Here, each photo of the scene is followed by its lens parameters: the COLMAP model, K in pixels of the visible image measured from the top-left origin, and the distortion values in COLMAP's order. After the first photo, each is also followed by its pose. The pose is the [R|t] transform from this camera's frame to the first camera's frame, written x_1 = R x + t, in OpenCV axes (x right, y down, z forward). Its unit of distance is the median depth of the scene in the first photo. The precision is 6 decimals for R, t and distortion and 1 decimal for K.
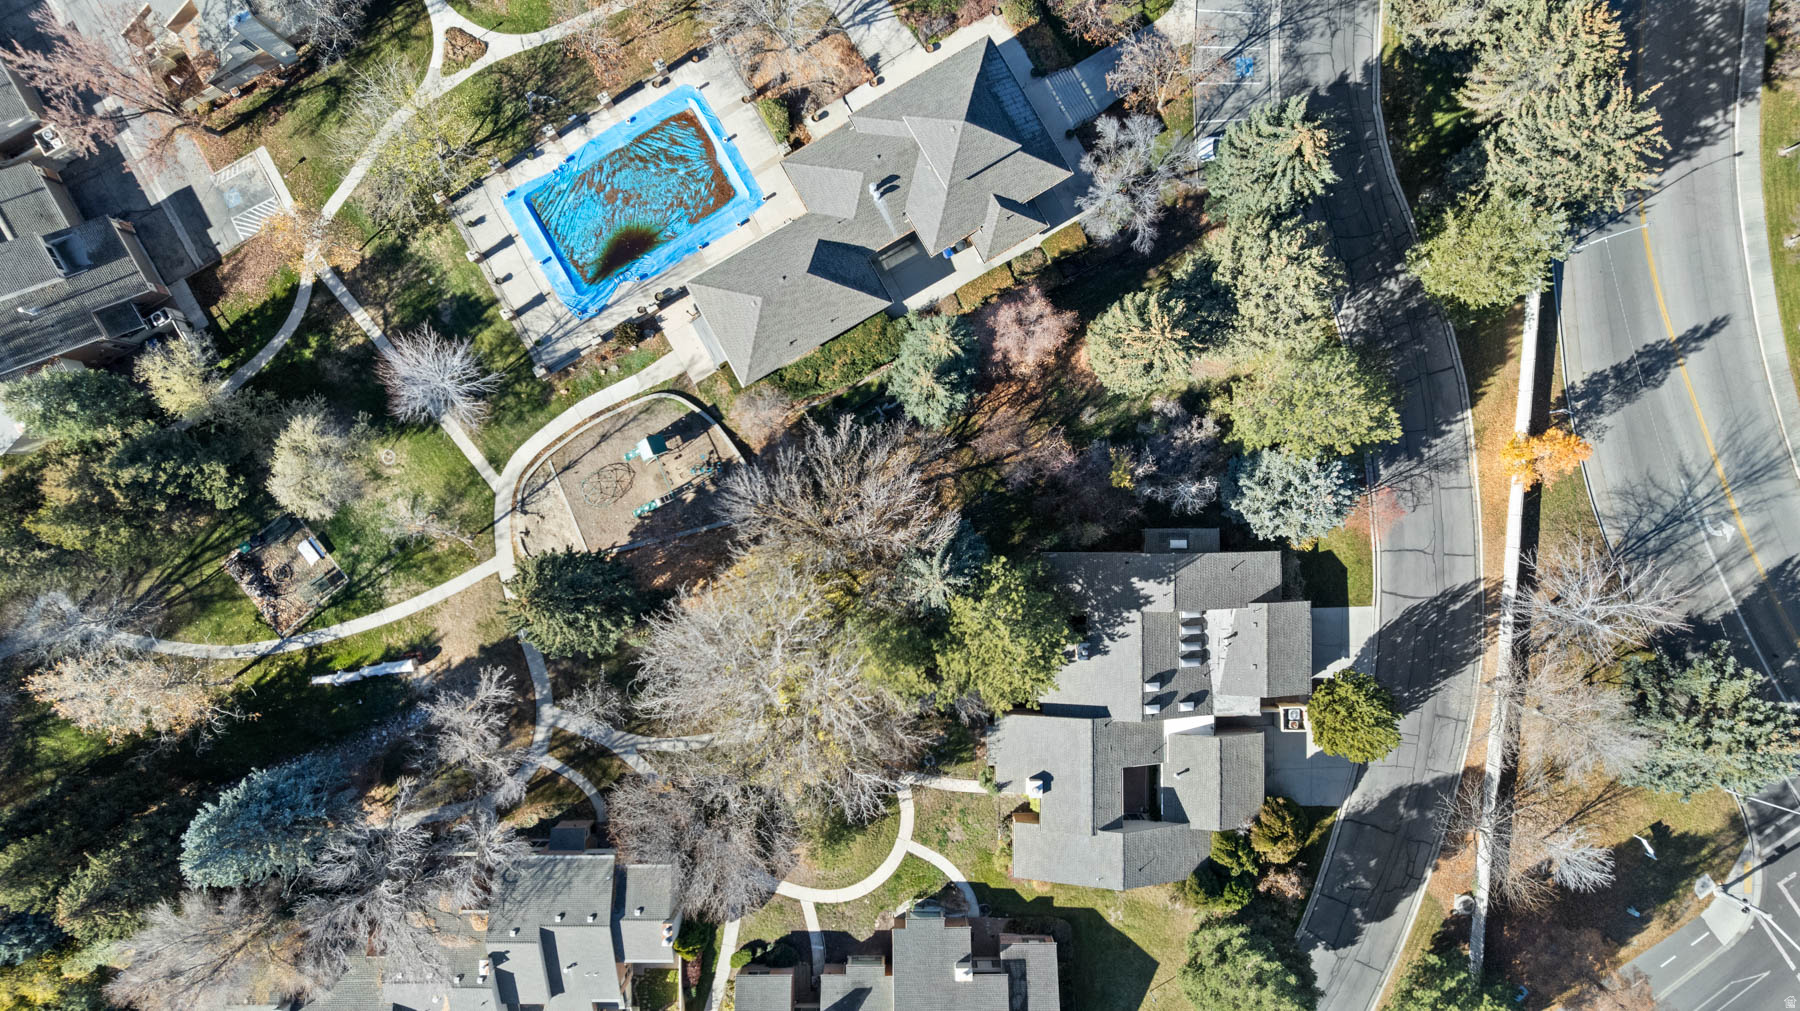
lens RADIAL K [[1163.3, 0, 906.3], [0, 1163.3, 509.4], [0, 0, 1]] dist [-0.052978, 0.031835]
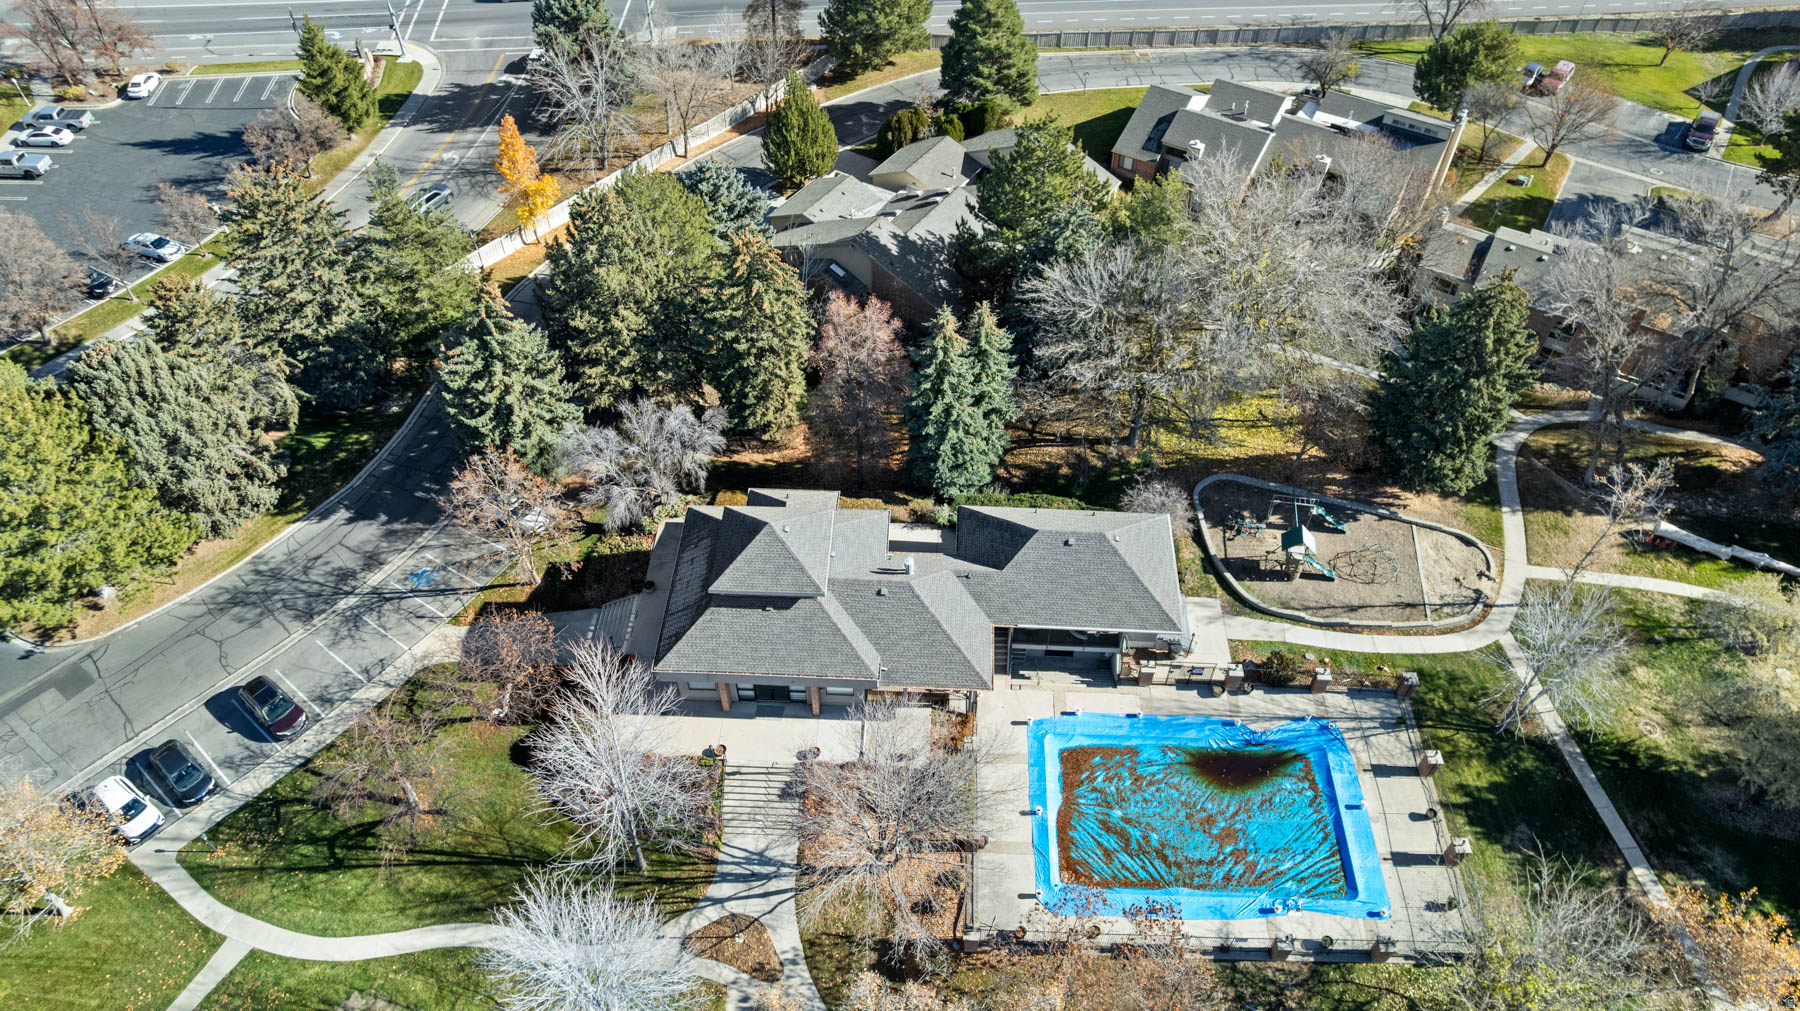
lens RADIAL K [[1163.3, 0, 904.5], [0, 1163.3, 506.4], [0, 0, 1]] dist [-0.052978, 0.031835]
pose [[-0.842235, -0.387764, 0.374538, -0.273912], [0.539067, -0.614515, 0.576002, -0.639637], [0.006806, 0.687030, 0.726597, 0.383514]]
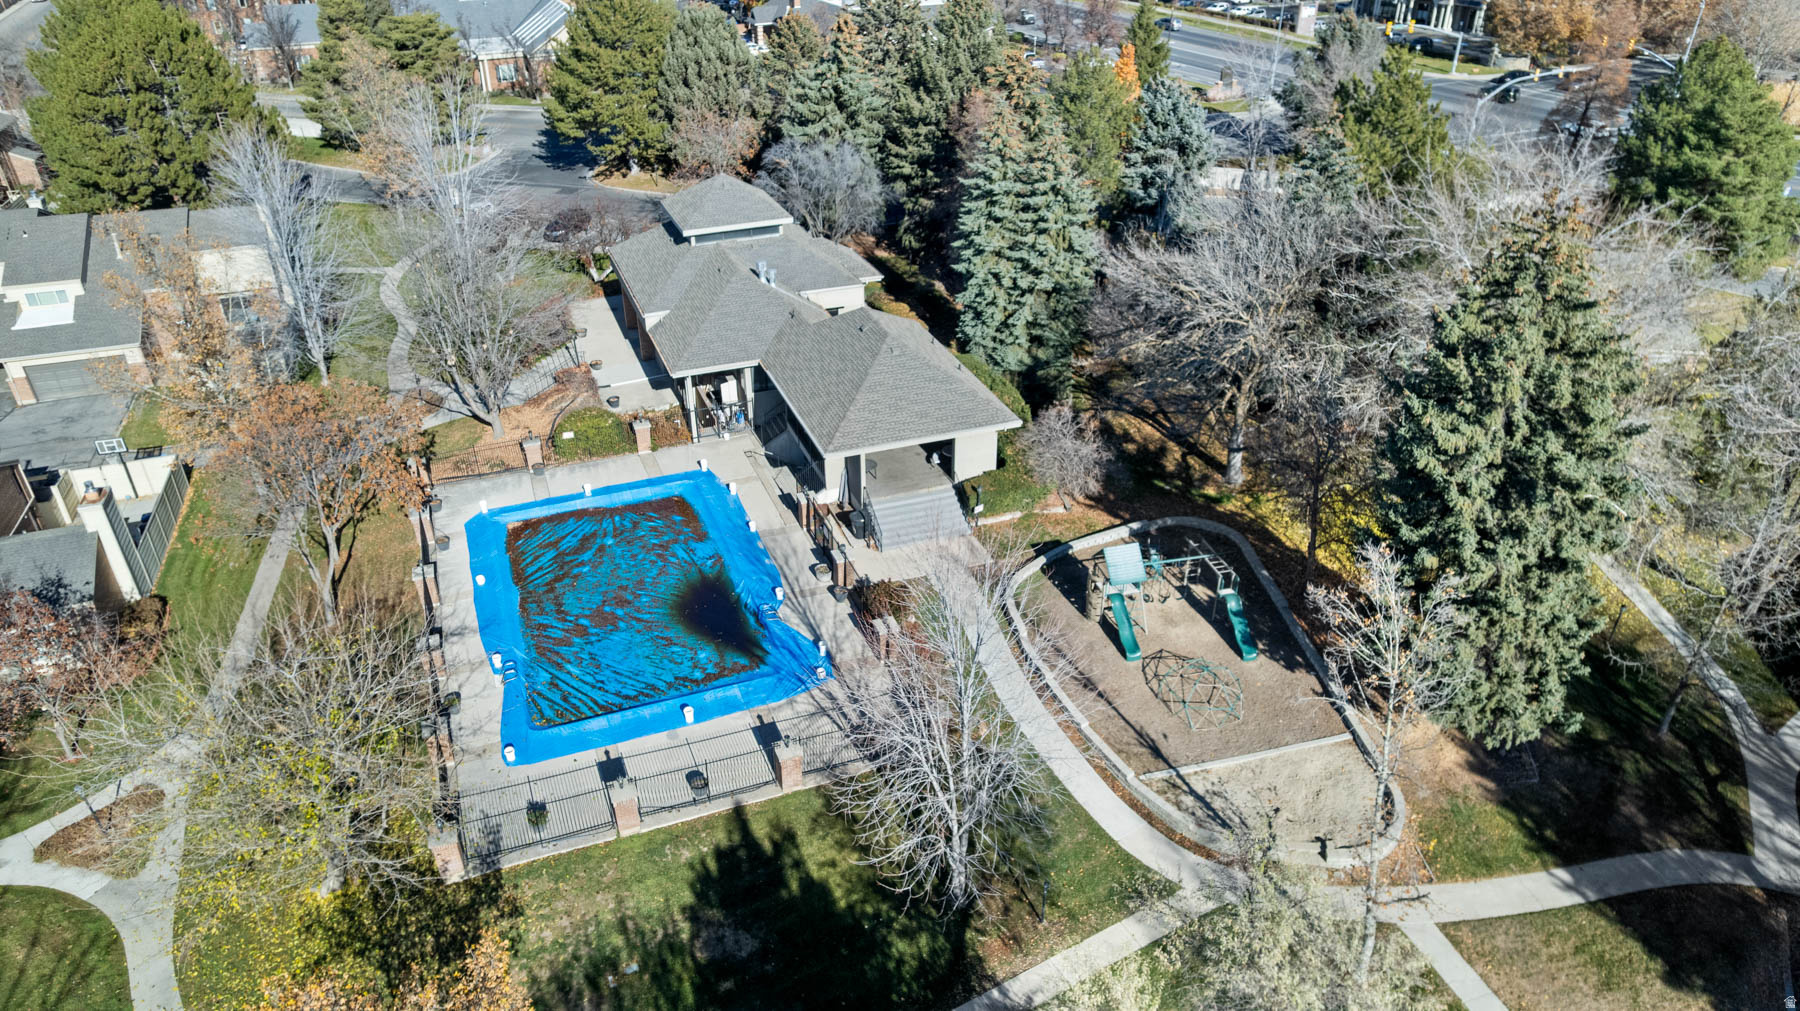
lens RADIAL K [[1163.3, 0, 903.9], [0, 1163.3, 504.7], [0, 0, 1]] dist [-0.052978, 0.031835]
pose [[0.155871, -0.483087, 0.861587, -0.644530], [0.987769, 0.072553, -0.138018, -0.076502], [0.004164, 0.872561, 0.488487, 0.713418]]
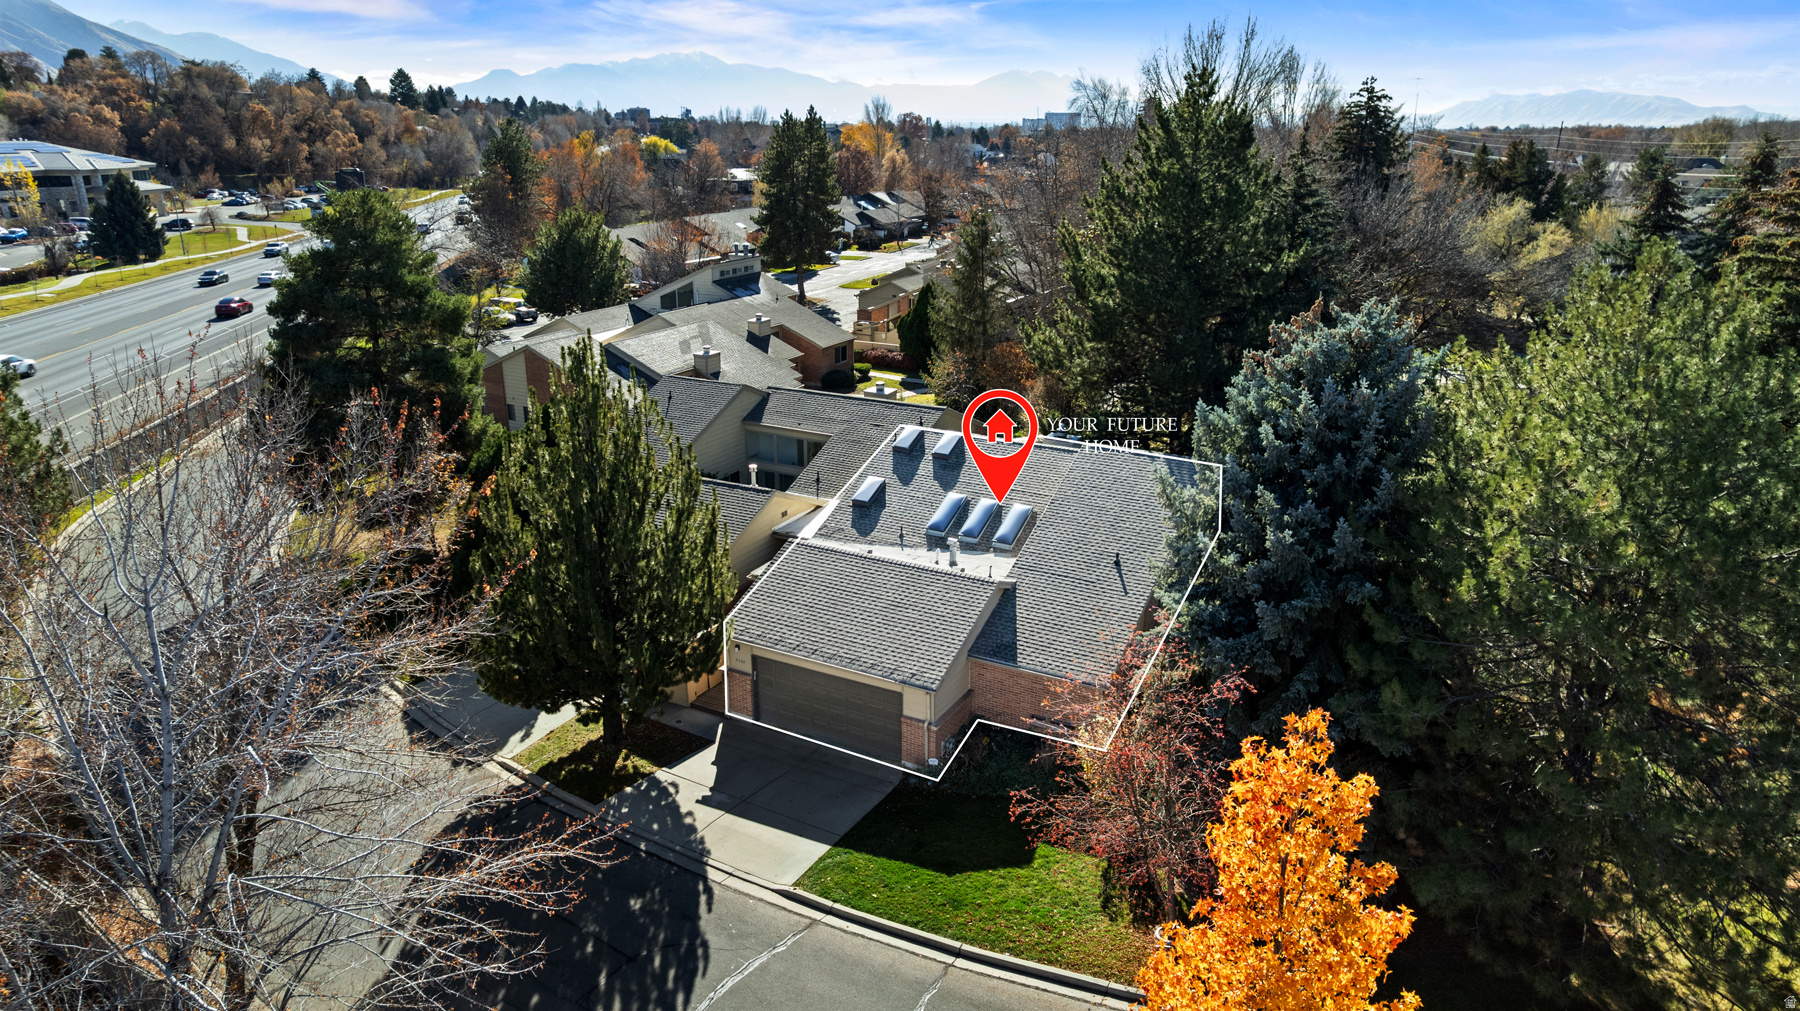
lens RADIAL K [[1163.3, 0, 911.7], [0, 1163.3, 504.5], [0, 0, 1]] dist [-0.052978, 0.031835]
pose [[-0.478288, 0.276639, -0.833493, 0.609536], [-0.878088, -0.165981, 0.448789, -0.057012], [-0.014191, 0.946531, 0.322300, 0.826904]]
